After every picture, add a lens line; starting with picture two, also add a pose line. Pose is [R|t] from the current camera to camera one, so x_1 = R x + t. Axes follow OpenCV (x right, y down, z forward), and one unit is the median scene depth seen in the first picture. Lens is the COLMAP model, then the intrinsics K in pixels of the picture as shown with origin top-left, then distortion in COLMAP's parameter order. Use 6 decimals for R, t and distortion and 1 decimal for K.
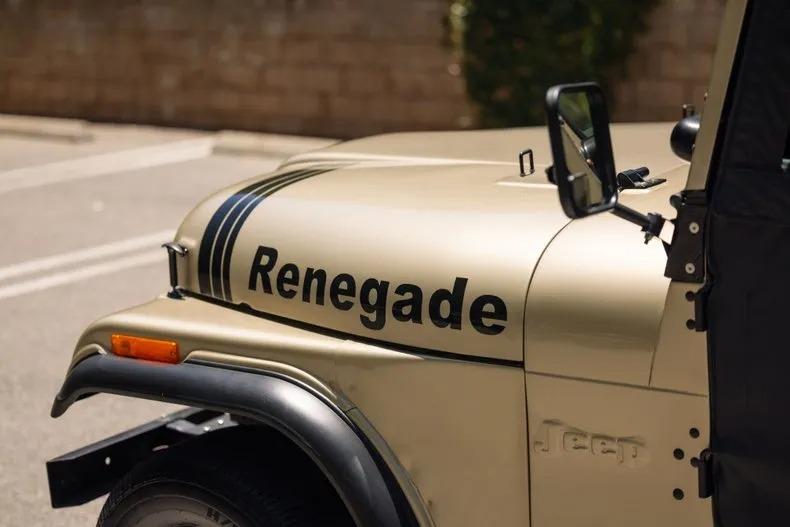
lens RADIAL K [[1671.7, 0, 395.0], [0, 1671.7, 263.5], [0, 0, 1]] dist [-0.006401, 0.032170]
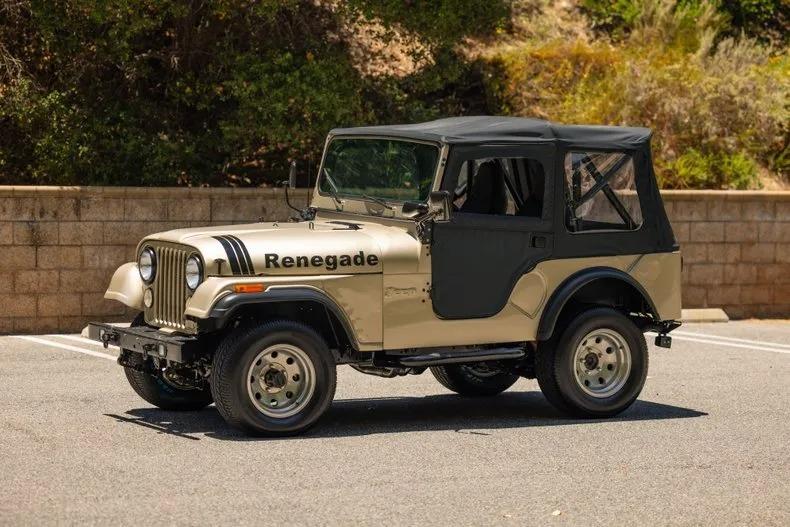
lens RADIAL K [[2437.5, 0, 395.0], [0, 2437.5, 263.5], [0, 0, 1]] dist [-0.105208, -0.630457]
pose [[0.425838, -0.003821, 0.904792, -4.437899], [0.154877, 0.985540, -0.068731, 0.386260], [-0.891446, 0.169399, 0.420272, -1.173350]]
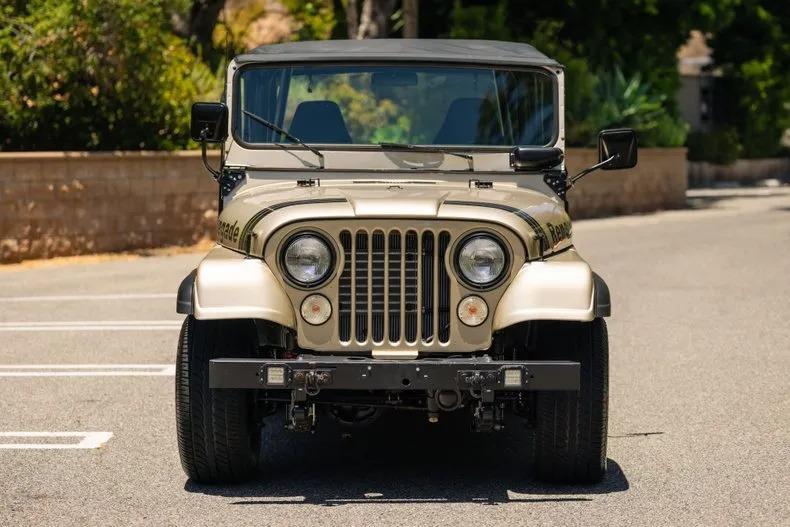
lens RADIAL K [[2019.9, 0, 395.0], [0, 2019.9, 263.5], [0, 0, 1]] dist [0.029526, 0.383067]
pose [[-0.580990, -0.013146, 0.813804, -2.290077], [0.194304, 0.968719, 0.154366, -0.439770], [-0.790377, 0.247810, -0.560262, 2.909833]]
